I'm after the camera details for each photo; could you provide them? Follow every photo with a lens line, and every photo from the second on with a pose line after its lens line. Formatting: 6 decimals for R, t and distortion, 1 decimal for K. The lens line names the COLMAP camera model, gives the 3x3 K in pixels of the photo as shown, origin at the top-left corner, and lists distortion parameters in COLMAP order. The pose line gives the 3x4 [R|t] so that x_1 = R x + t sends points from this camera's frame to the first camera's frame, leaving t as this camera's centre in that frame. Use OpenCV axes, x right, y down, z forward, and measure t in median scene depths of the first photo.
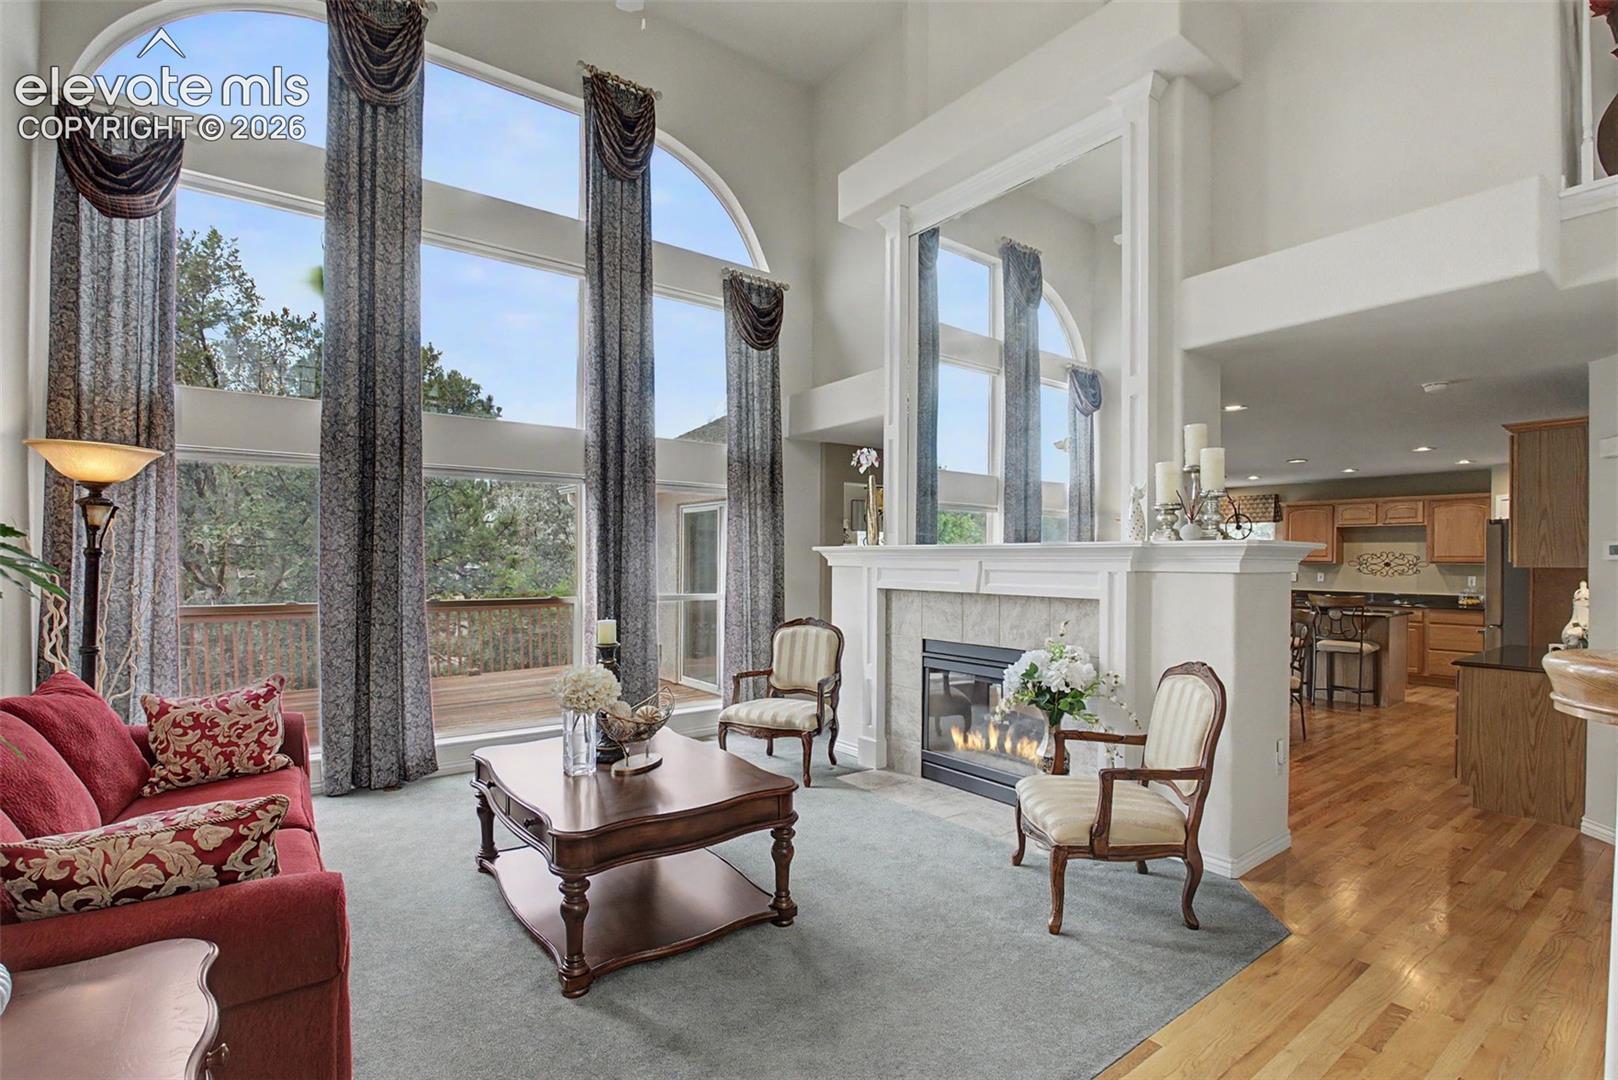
lens RADIAL K [[738.8, 0, 802.8], [0, 738.8, 561.9], [0, 0, 1]] dist [-0.022619, 0.005077]
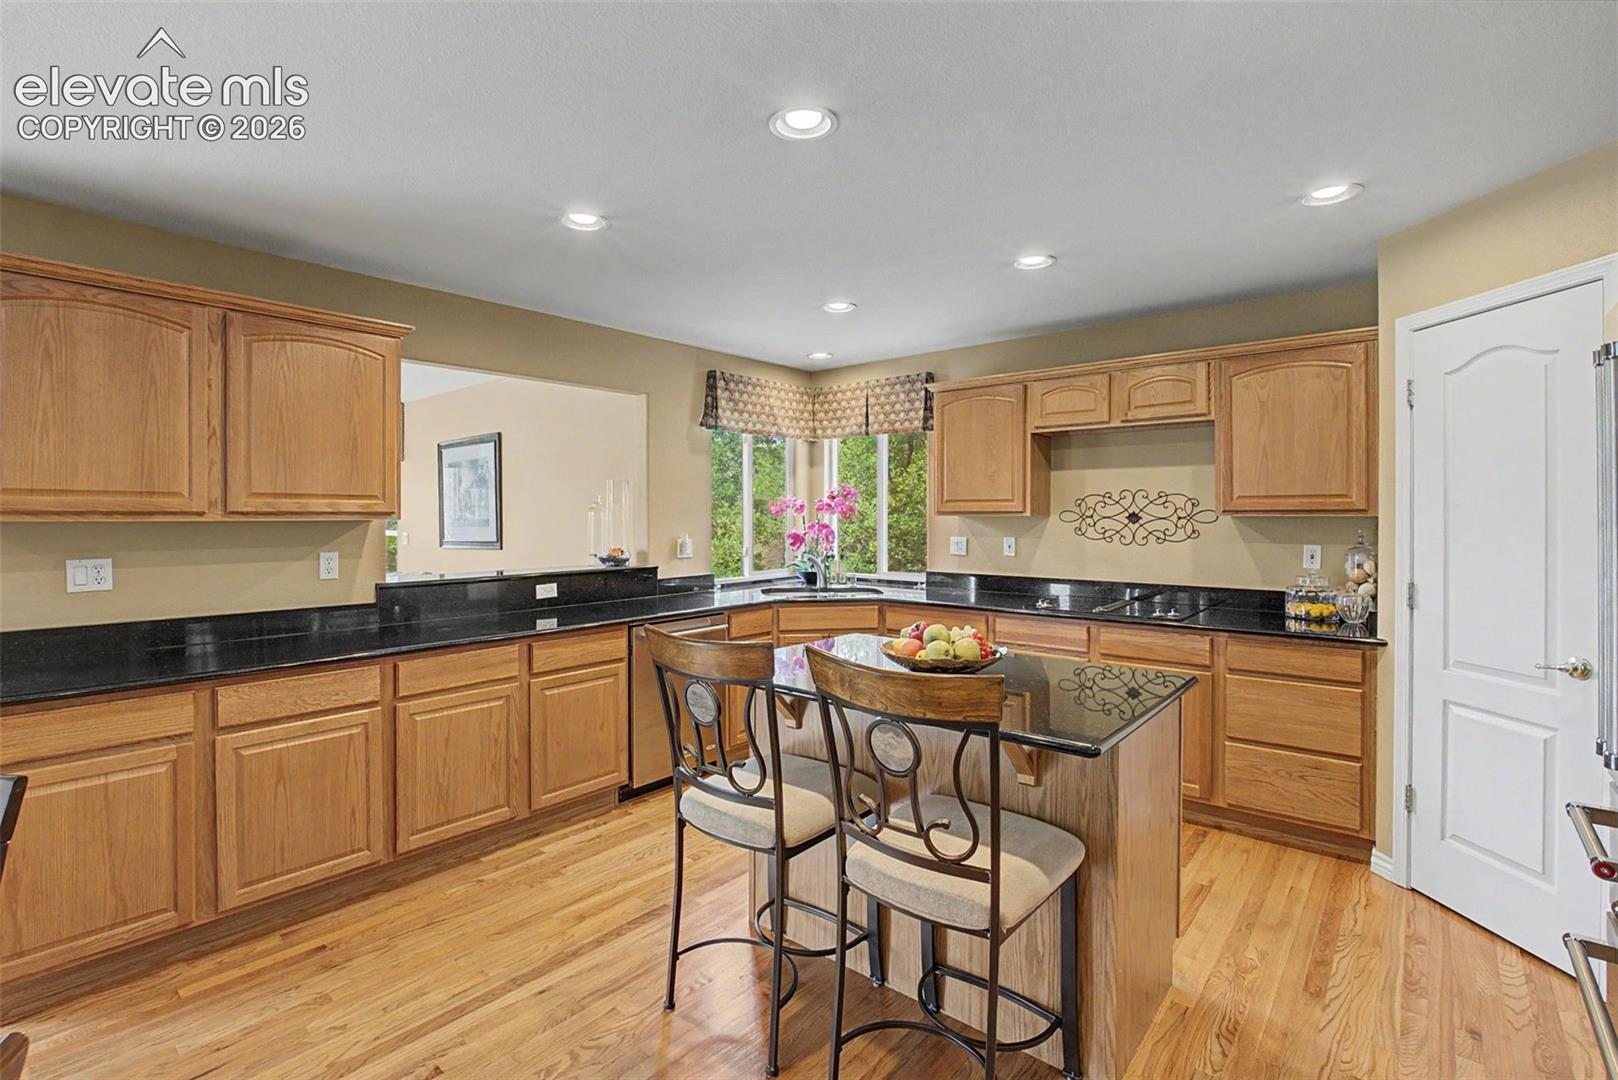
lens RADIAL K [[738.8, 0, 809.3], [0, 738.8, 526.8], [0, 0, 1]] dist [-0.022619, 0.005077]
pose [[0.972028, -0.010704, 0.234621, 0.540010], [0.009816, 0.999940, 0.004954, 0.005189], [-0.234660, -0.002512, 0.972074, 0.655538]]
